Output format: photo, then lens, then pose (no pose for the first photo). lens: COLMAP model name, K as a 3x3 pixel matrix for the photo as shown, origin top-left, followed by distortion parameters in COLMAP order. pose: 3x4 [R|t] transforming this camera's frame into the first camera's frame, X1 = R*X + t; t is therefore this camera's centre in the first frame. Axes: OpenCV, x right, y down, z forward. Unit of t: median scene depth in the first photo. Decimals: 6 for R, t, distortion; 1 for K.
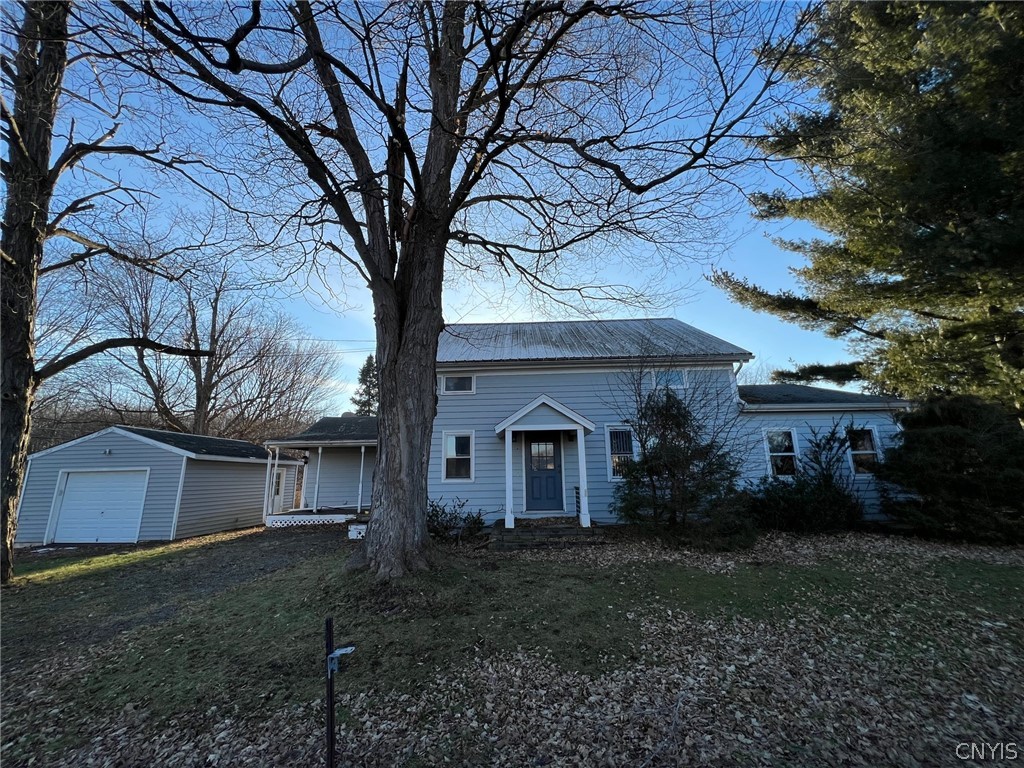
lens RADIAL K [[410.1, 0, 511.5], [0, 410.1, 384.3], [0, 0, 1]] dist [0.001460, -0.000007]
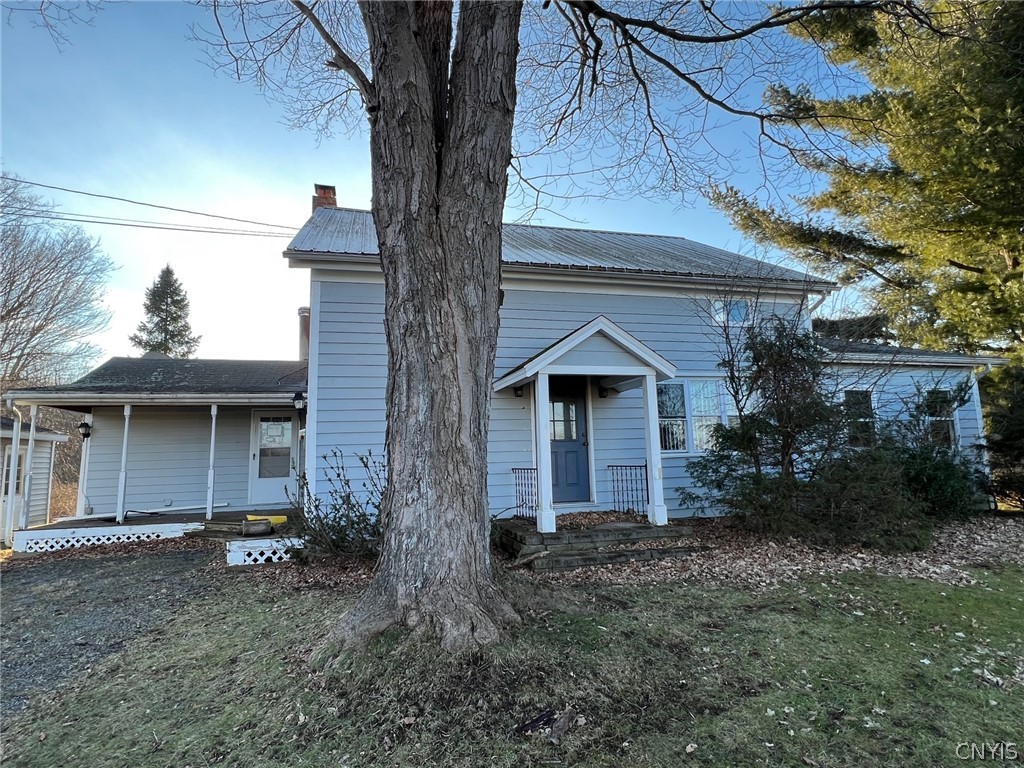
lens RADIAL K [[542.9, 0, 512.0], [0, 542.9, 384.2], [0, 0, 1]] dist [0.001431, -0.000028]
pose [[0.960028, 0.027655, 0.278535, -0.231611], [-0.048994, 0.996347, 0.069942, 0.064328], [-0.275584, -0.080793, 0.957876, 0.215066]]
